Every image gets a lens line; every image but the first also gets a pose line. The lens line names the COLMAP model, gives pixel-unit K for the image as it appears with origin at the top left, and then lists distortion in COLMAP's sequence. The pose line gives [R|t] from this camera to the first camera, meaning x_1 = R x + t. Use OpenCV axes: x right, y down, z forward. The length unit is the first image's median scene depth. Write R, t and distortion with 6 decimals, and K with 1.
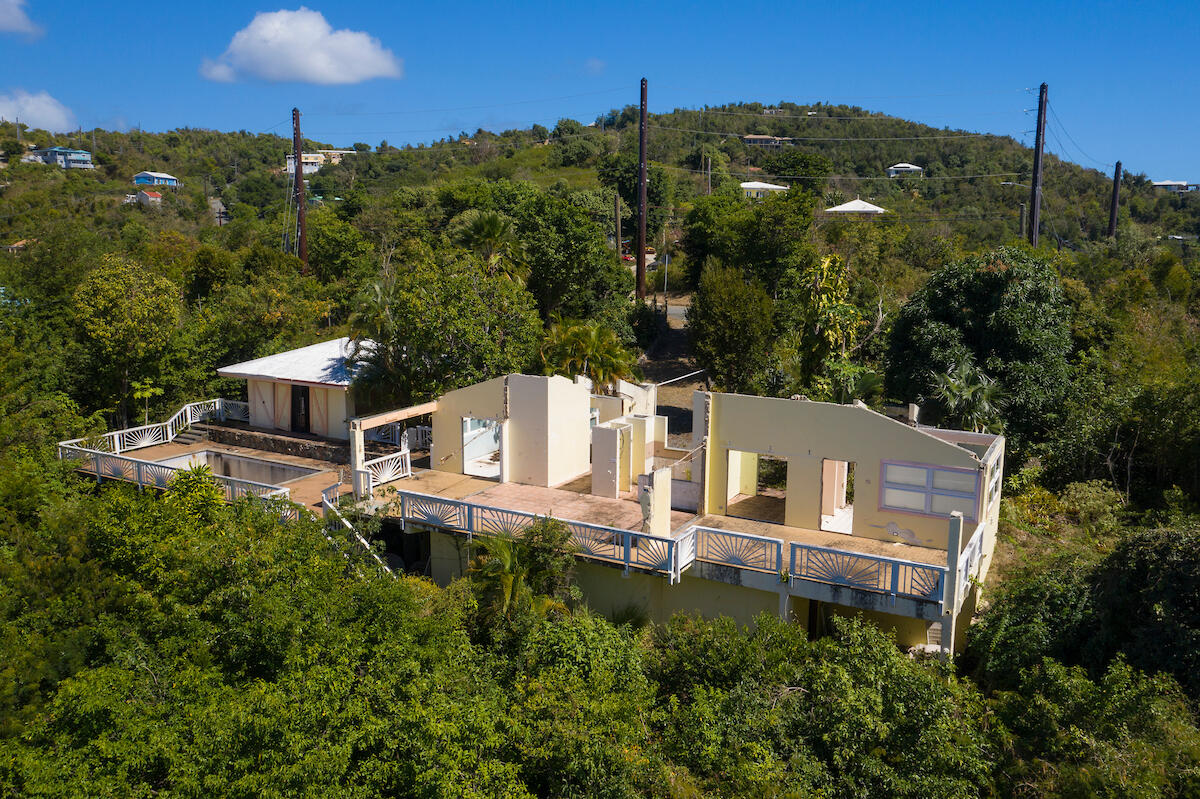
lens RADIAL K [[954.4, 0, 600.0], [0, 954.4, 399.5], [0, 0, 1]] dist [-0.009520, -0.008275]
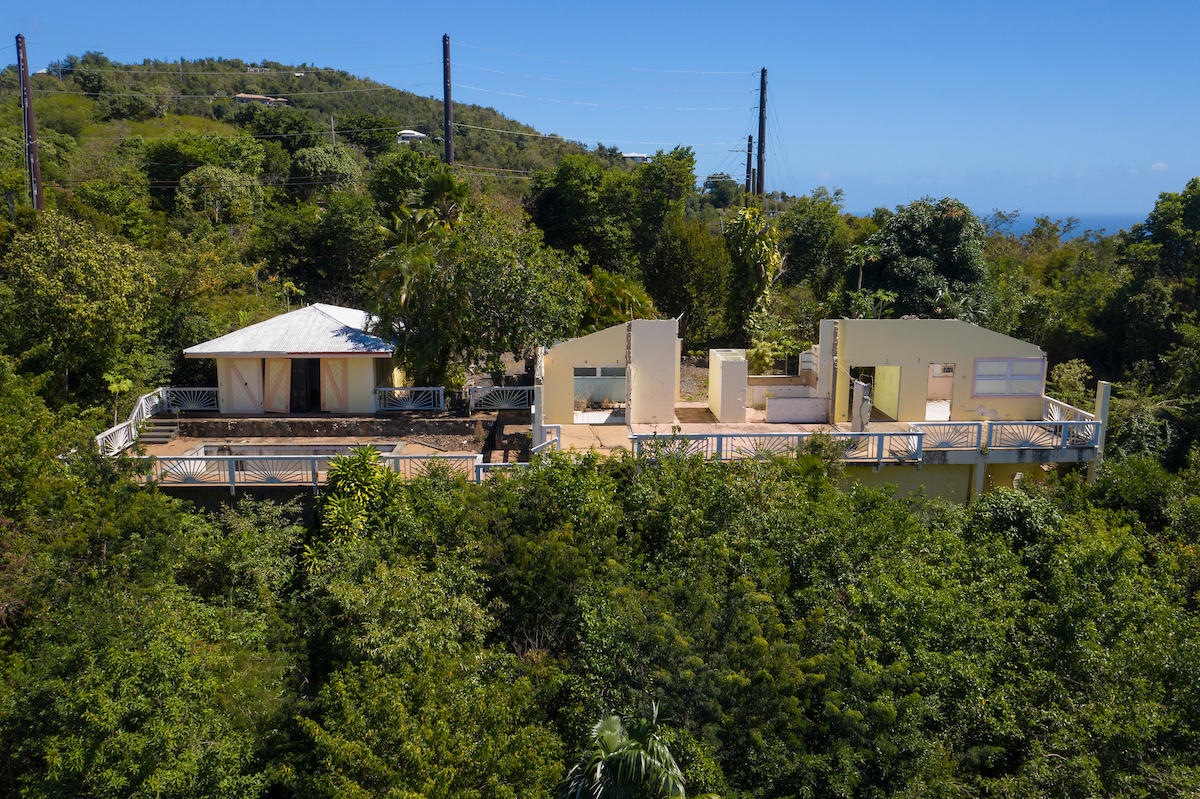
lens RADIAL K [[954.4, 0, 600.0], [0, 954.4, 399.5], [0, 0, 1]] dist [-0.009520, -0.008275]
pose [[0.842983, -0.110332, 0.526504, -0.544169], [0.092581, 0.993893, 0.060045, -0.005075], [-0.529913, -0.001872, 0.848050, 0.104642]]
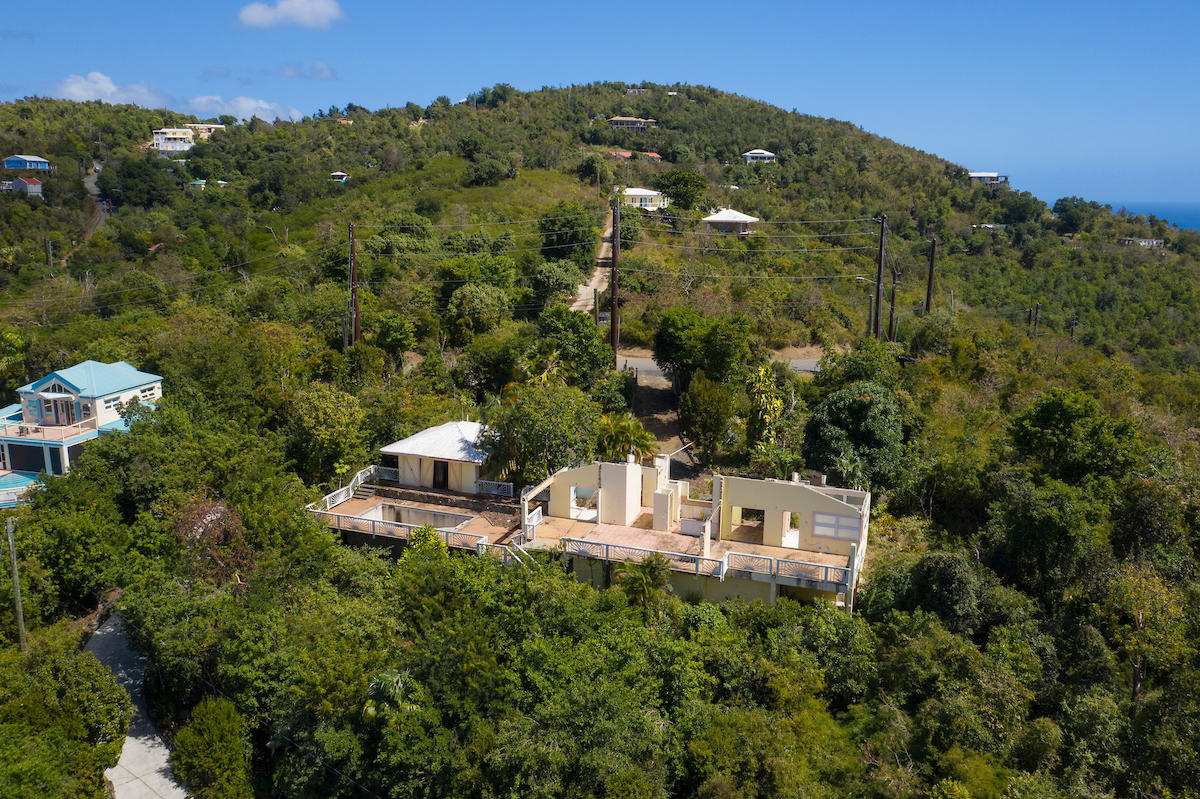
lens RADIAL K [[982.9, 0, 602.6], [0, 982.9, 383.7], [0, 0, 1]] dist [-0.016359, -0.008559]
pose [[0.986847, -0.029341, 0.158970, -0.300110], [0.023159, 0.998907, 0.040599, -0.195191], [-0.159987, -0.036383, 0.986448, -0.620821]]
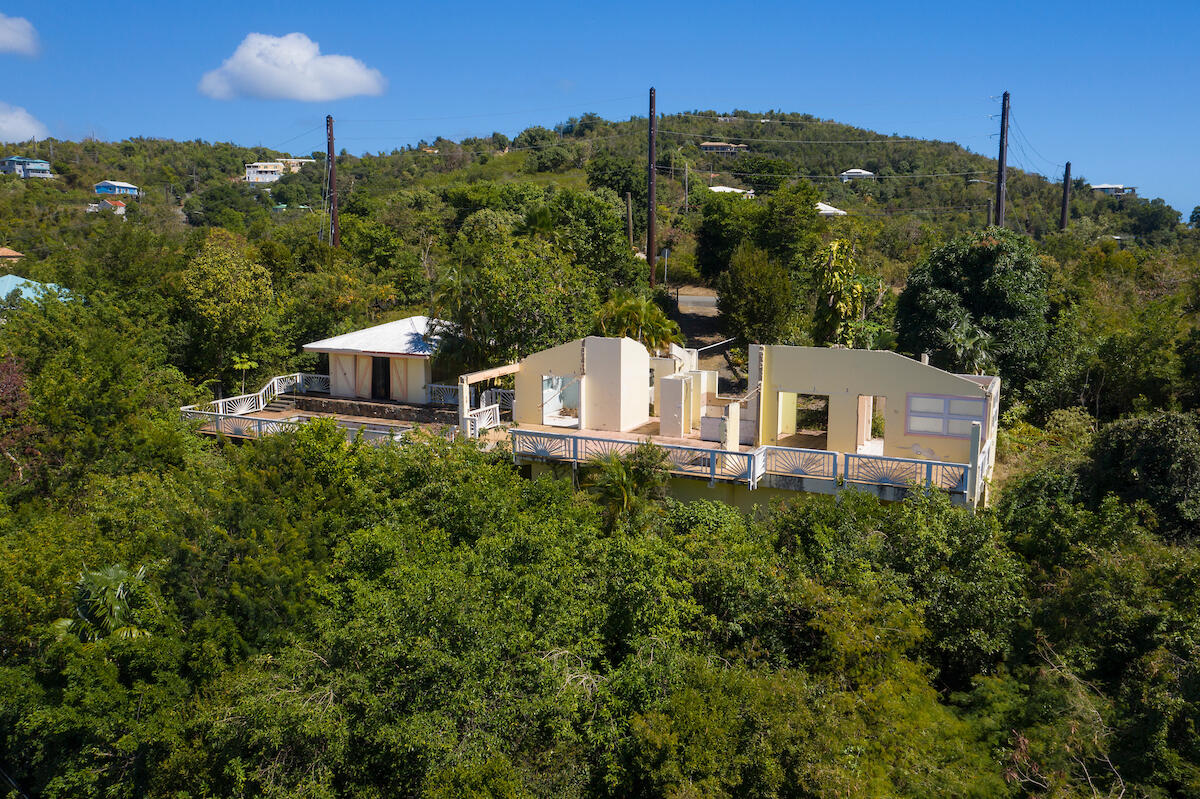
lens RADIAL K [[960.2, 0, 597.5], [0, 960.2, 404.1], [0, 0, 1]] dist [-0.011830, -0.007533]
pose [[0.998626, -0.016659, 0.049688, -0.112247], [0.016921, 0.999845, -0.004846, 0.049755], [-0.049599, 0.005681, 0.998753, -0.152548]]
